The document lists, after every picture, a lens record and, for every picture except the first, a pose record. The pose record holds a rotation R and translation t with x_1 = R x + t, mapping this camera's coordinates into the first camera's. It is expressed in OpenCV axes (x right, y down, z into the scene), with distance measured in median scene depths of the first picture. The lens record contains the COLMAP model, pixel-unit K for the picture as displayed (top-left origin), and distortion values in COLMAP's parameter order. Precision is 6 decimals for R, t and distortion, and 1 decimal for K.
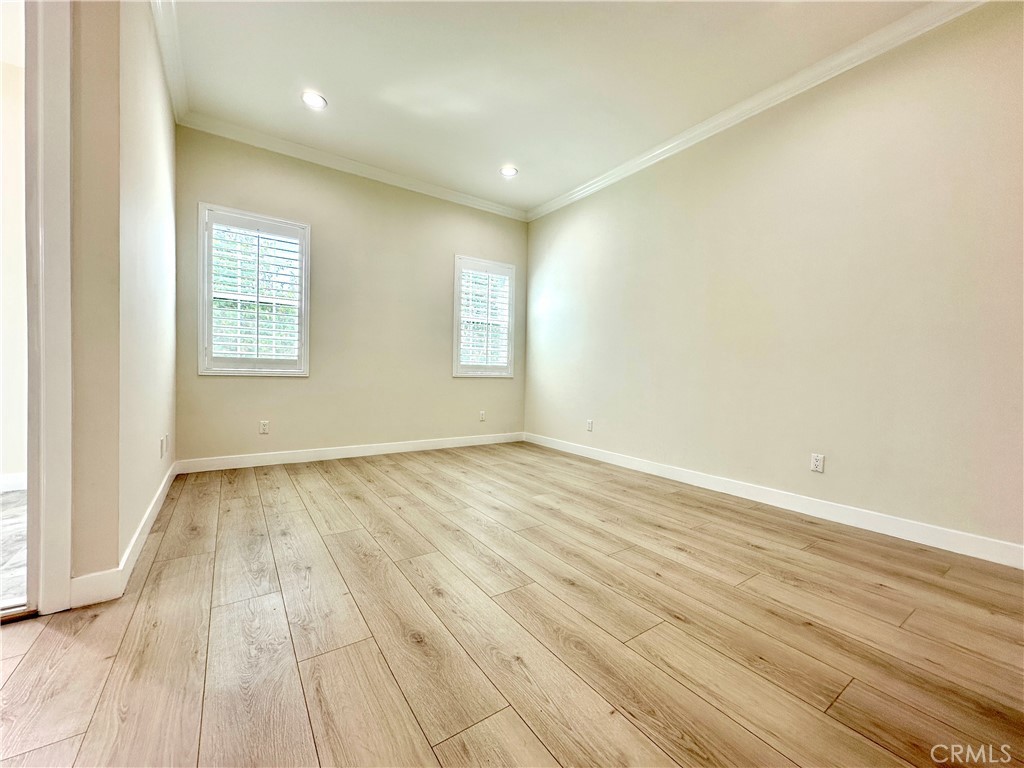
lens RADIAL K [[407.2, 0, 517.1], [0, 407.2, 384.6], [0, 0, 1]] dist [0.000978, 0.000431]
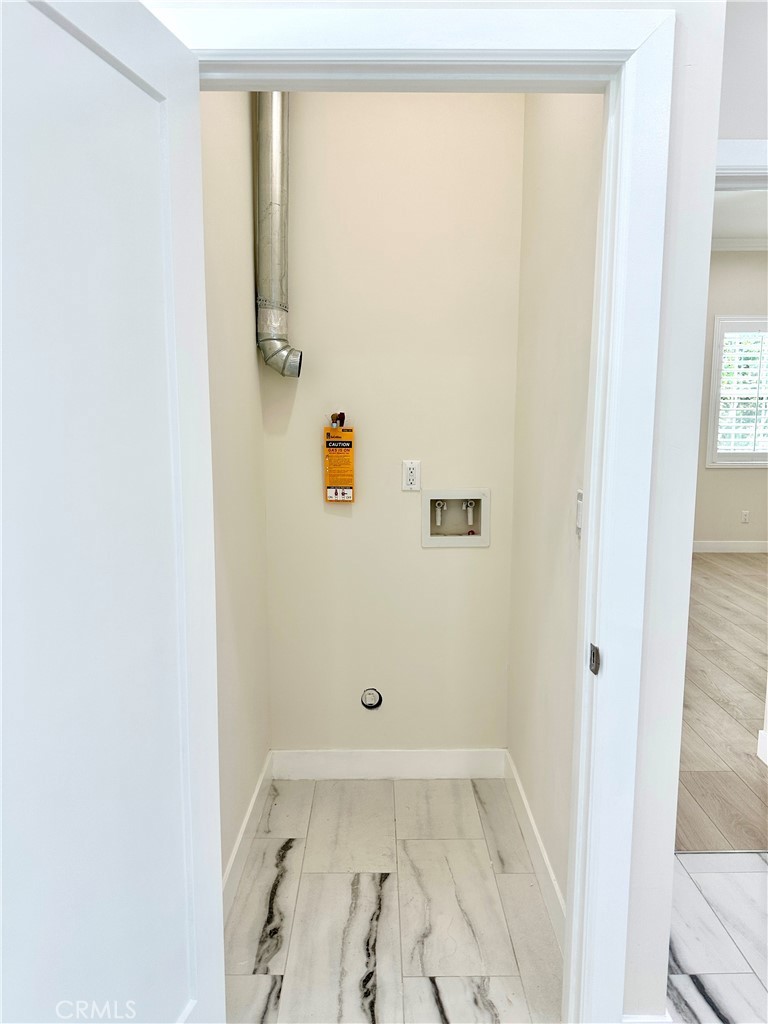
lens RADIAL K [[715.1, 0, 383.6], [0, 715.1, 513.3], [0, 0, 1]] dist [-0.003880, -0.000848]
pose [[0.813694, 0.061462, -0.578034, 0.186835], [-0.005699, 0.995190, 0.097796, -0.073835], [0.581265, -0.076282, 0.810131, -0.655201]]
